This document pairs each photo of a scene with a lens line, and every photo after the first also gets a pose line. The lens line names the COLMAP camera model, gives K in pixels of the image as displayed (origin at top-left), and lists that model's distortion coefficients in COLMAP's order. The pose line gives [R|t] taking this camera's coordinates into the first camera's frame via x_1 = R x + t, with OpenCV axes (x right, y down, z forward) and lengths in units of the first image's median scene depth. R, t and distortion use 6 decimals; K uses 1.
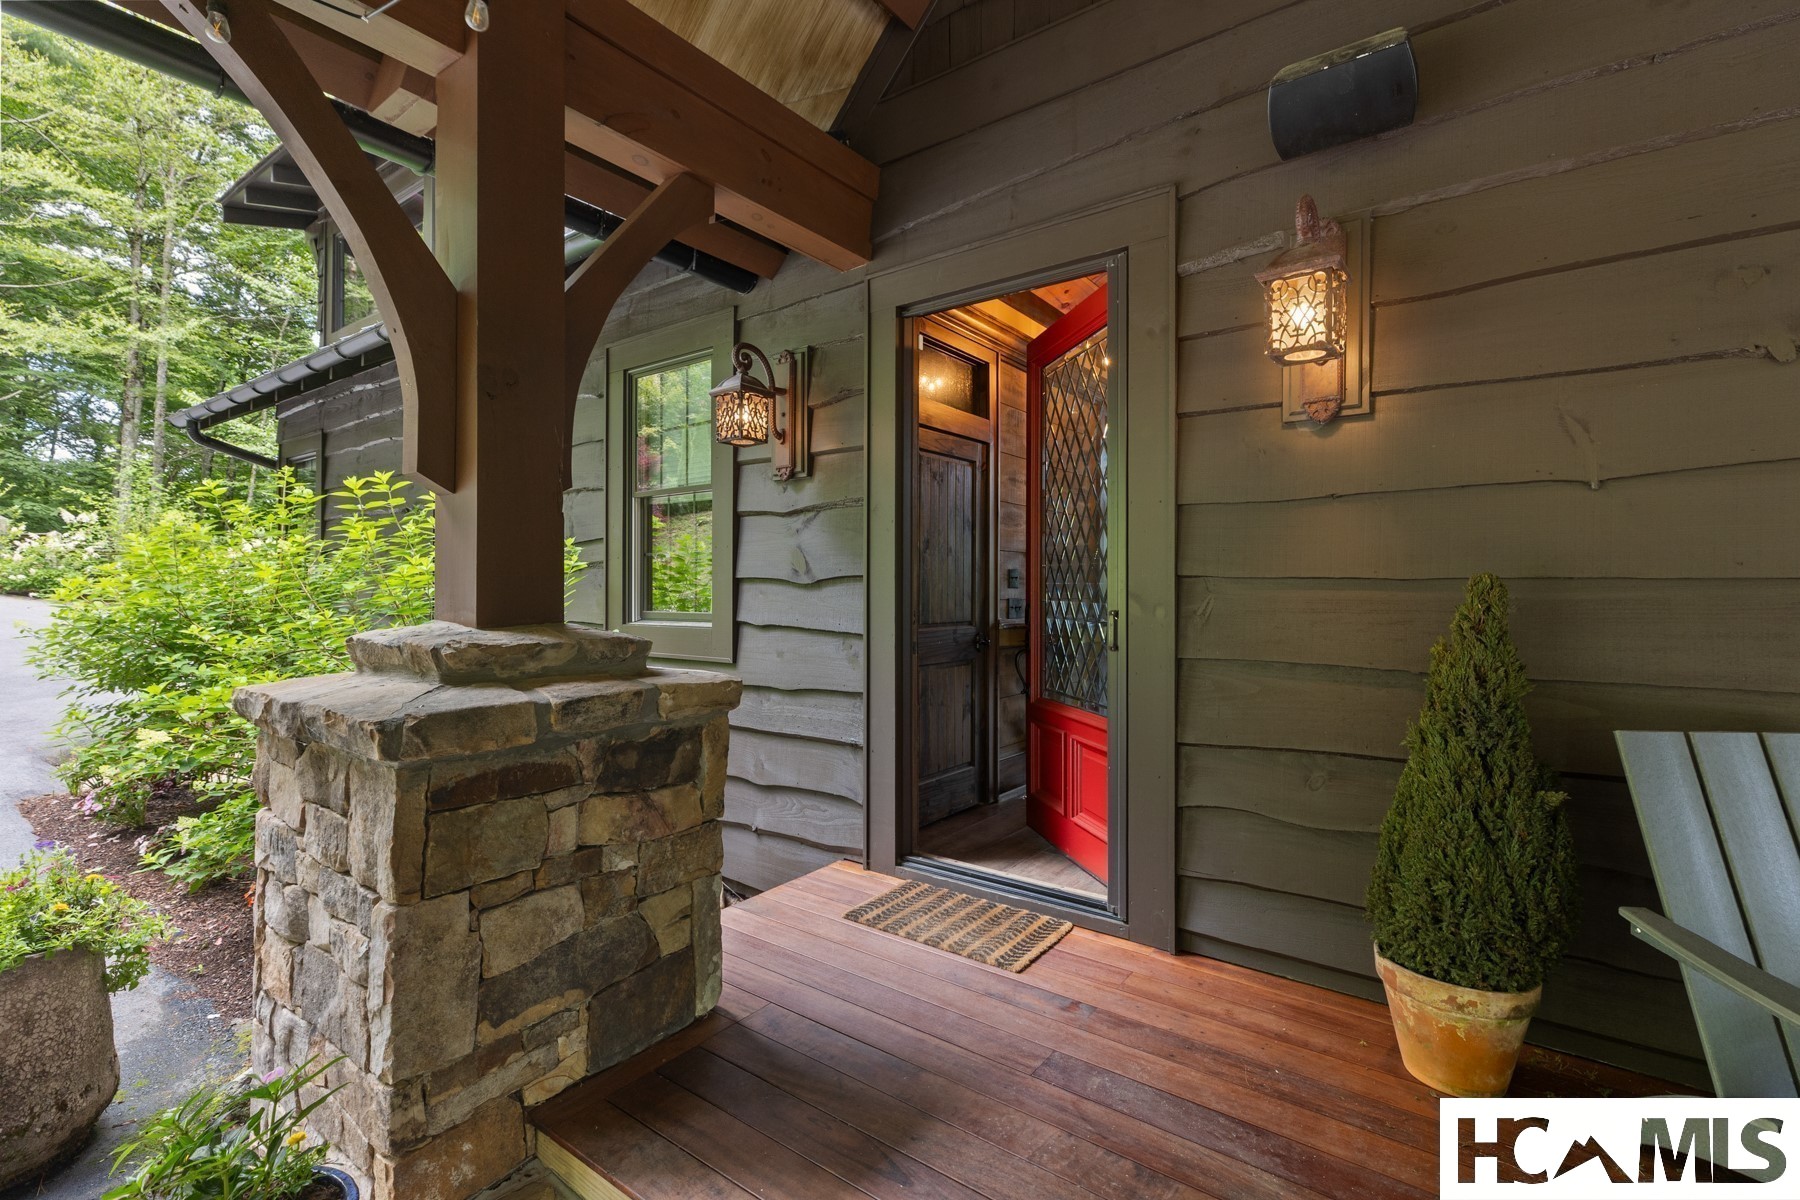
lens RADIAL K [[821.3, 0, 892.5], [0, 821.3, 588.4], [0, 0, 1]] dist [0.007522, -0.000846]
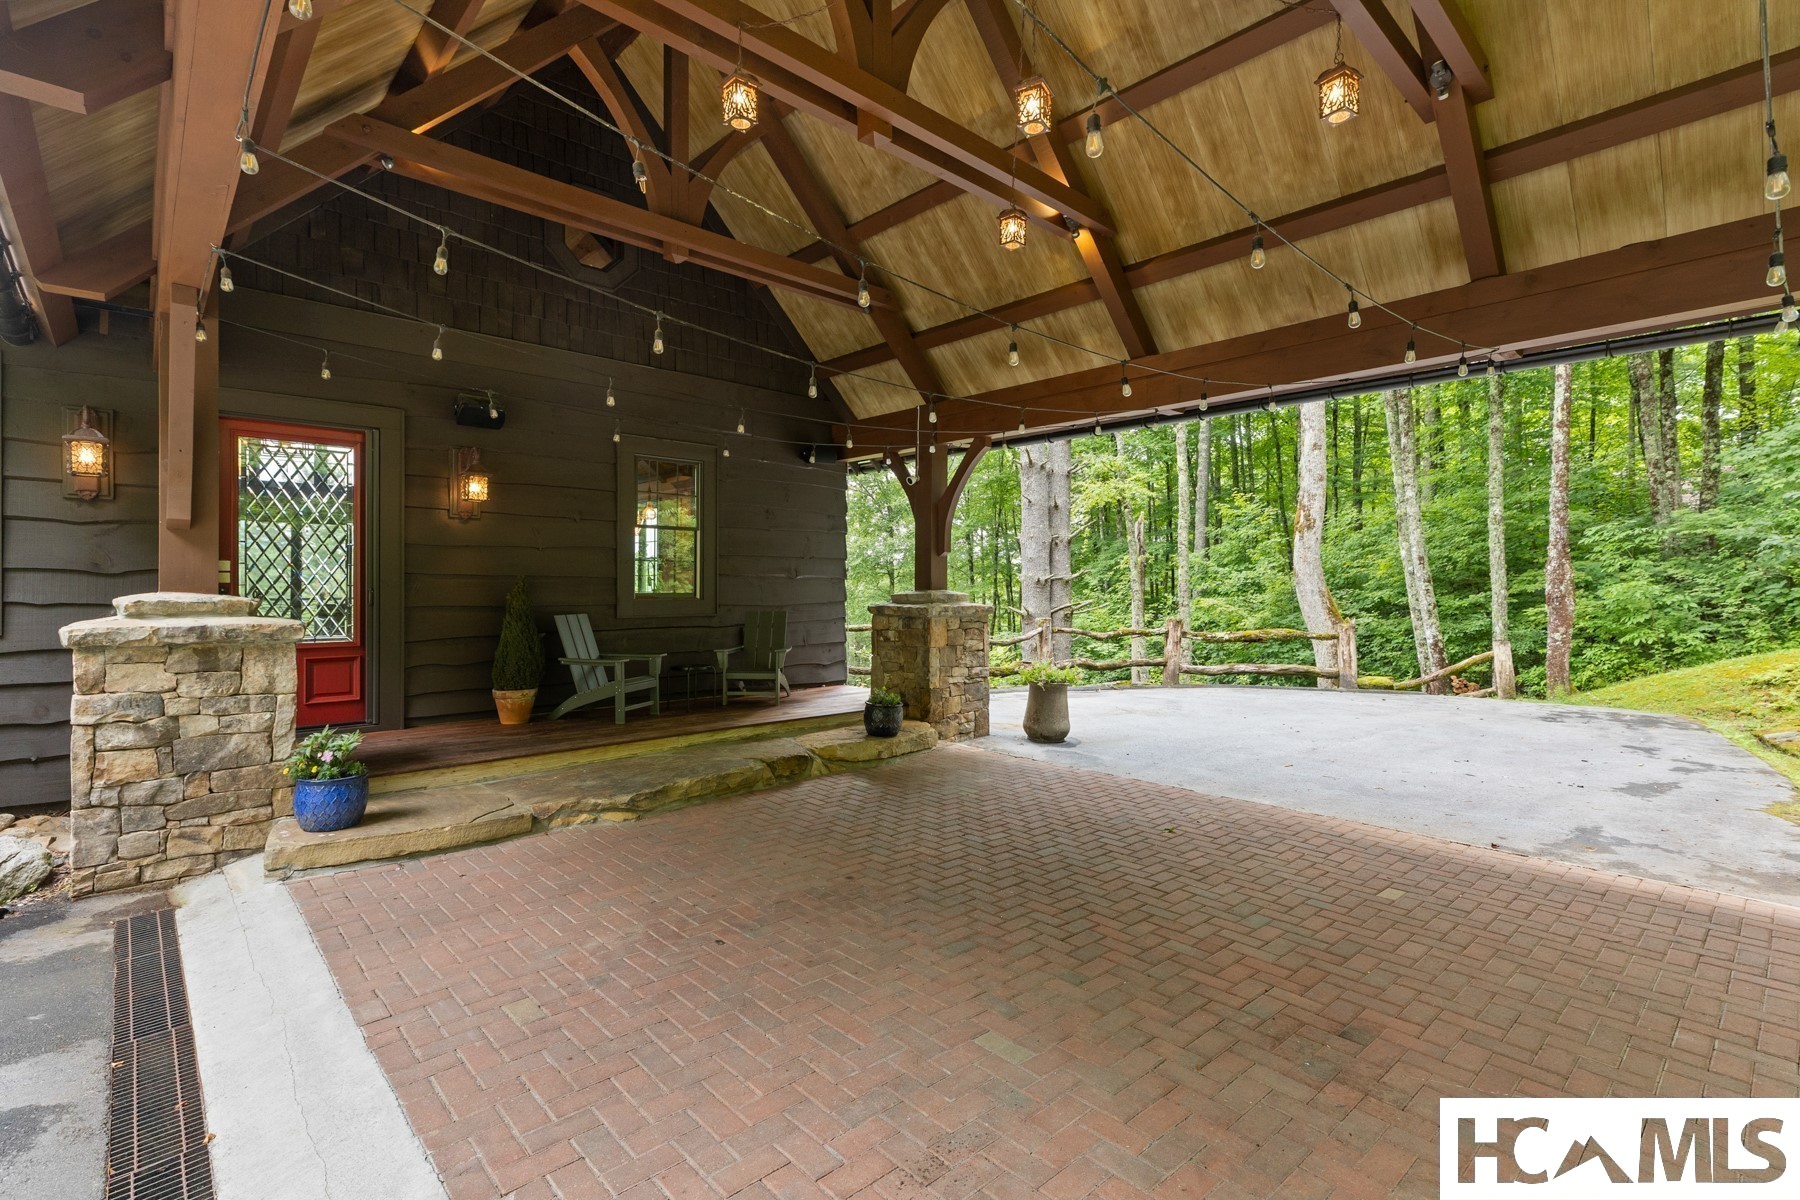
lens RADIAL K [[821.3, 0, 898.9], [0, 821.3, 589.9], [0, 0, 1]] dist [0.007522, -0.000846]
pose [[0.175026, -0.006354, 0.984543, -1.935848], [0.000459, 0.999980, 0.006372, 0.022588], [-0.984564, -0.000663, 0.175025, -0.931516]]
